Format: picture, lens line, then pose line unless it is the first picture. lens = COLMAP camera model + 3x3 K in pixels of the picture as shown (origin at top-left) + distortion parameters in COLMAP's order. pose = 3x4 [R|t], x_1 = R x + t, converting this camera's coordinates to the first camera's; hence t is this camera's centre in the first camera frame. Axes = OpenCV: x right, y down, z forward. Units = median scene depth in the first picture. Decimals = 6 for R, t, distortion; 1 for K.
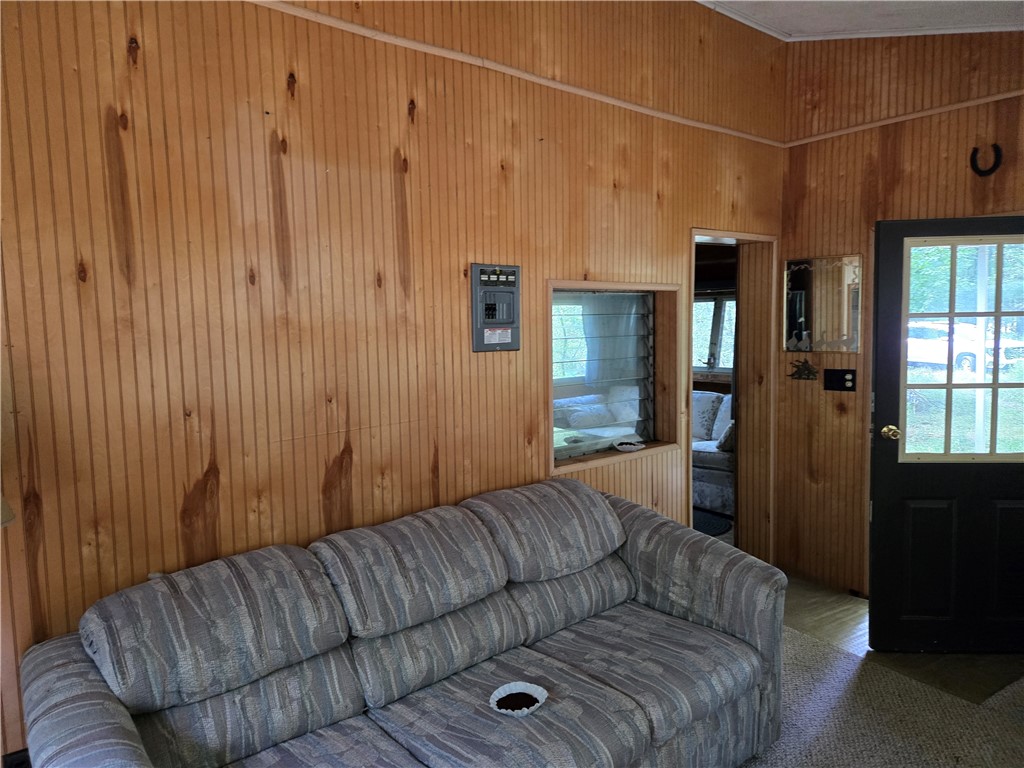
lens RADIAL K [[681.7, 0, 497.3], [0, 681.7, 384.8], [0, 0, 1]] dist [0.063430, -0.055520]
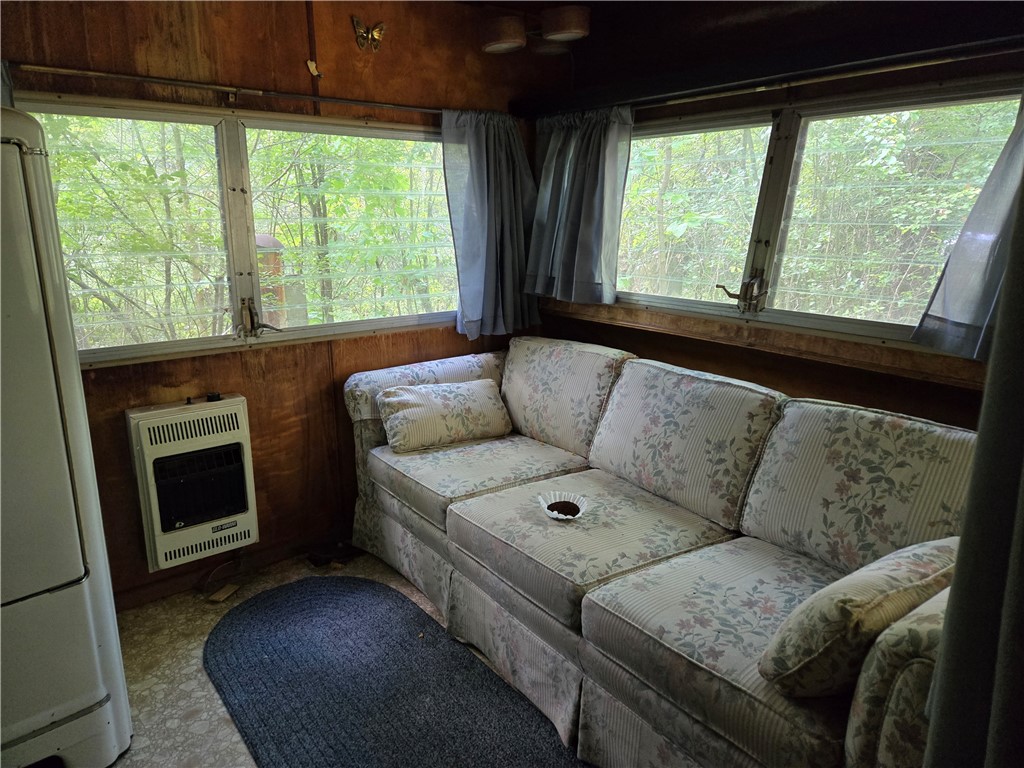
lens RADIAL K [[679.3, 0, 509.1], [0, 679.3, 372.0], [0, 0, 1]] dist [0.066958, -0.062486]
pose [[0.999636, 0.021698, -0.016026, 0.296080], [-0.019238, 0.989922, 0.140303, -0.063556], [0.018909, -0.139944, 0.989979, 0.986912]]
